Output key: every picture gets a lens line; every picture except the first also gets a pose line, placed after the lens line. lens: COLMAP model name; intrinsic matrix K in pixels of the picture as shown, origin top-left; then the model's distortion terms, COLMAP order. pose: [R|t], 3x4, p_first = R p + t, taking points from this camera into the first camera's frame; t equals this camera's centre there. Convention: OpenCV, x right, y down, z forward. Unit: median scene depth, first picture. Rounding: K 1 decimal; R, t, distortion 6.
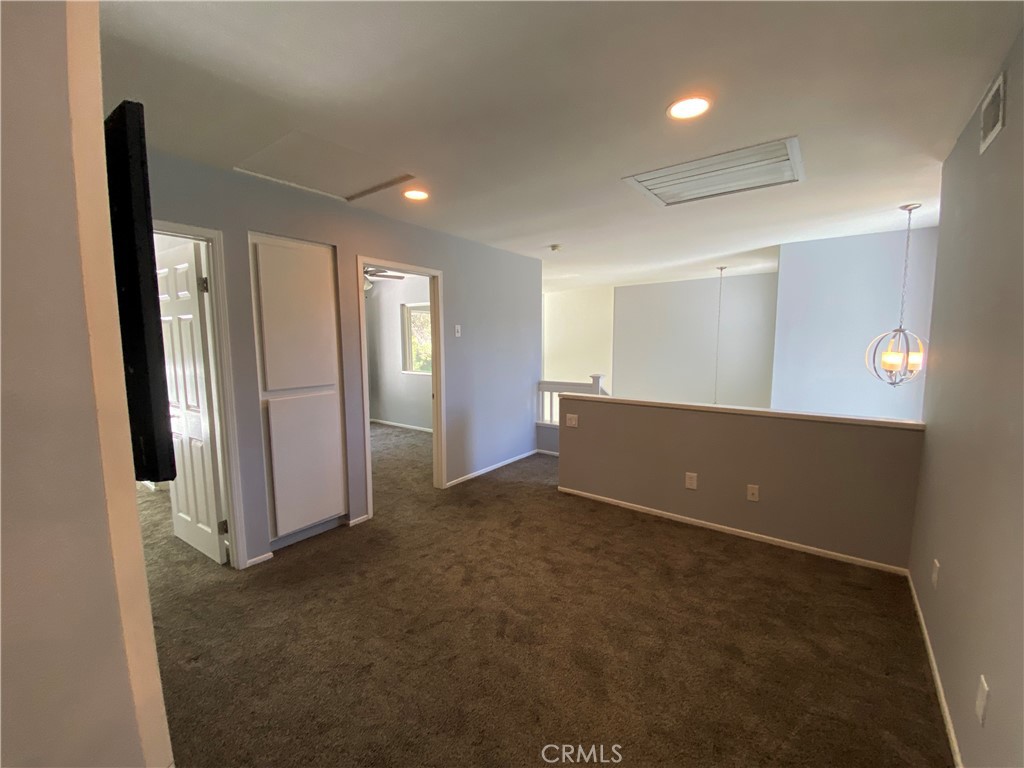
lens RADIAL K [[420.8, 0, 512.0], [0, 420.8, 384.0], [0, 0, 1]] dist [0.027676, -0.025226]
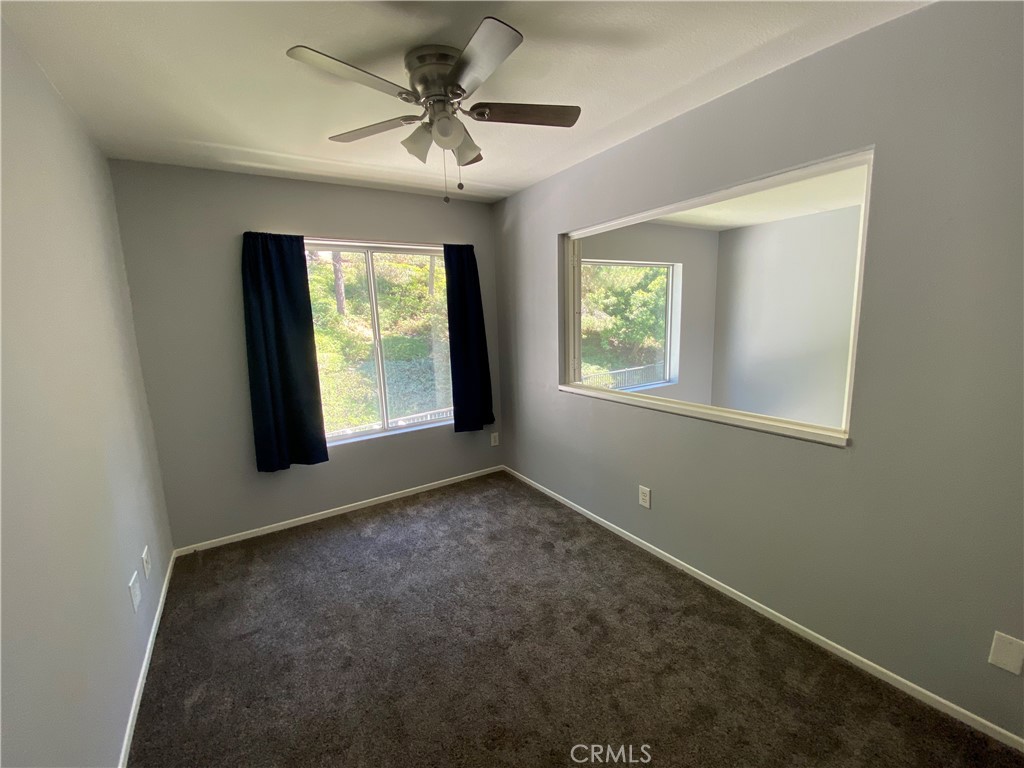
lens RADIAL K [[420.8, 0, 512.0], [0, 420.8, 384.0], [0, 0, 1]] dist [0.027676, -0.025226]
pose [[0.944029, 0.027704, -0.328697, -0.164716], [-0.005242, 0.997601, 0.069025, -0.068684], [0.329821, -0.063439, 0.941910, 0.574792]]
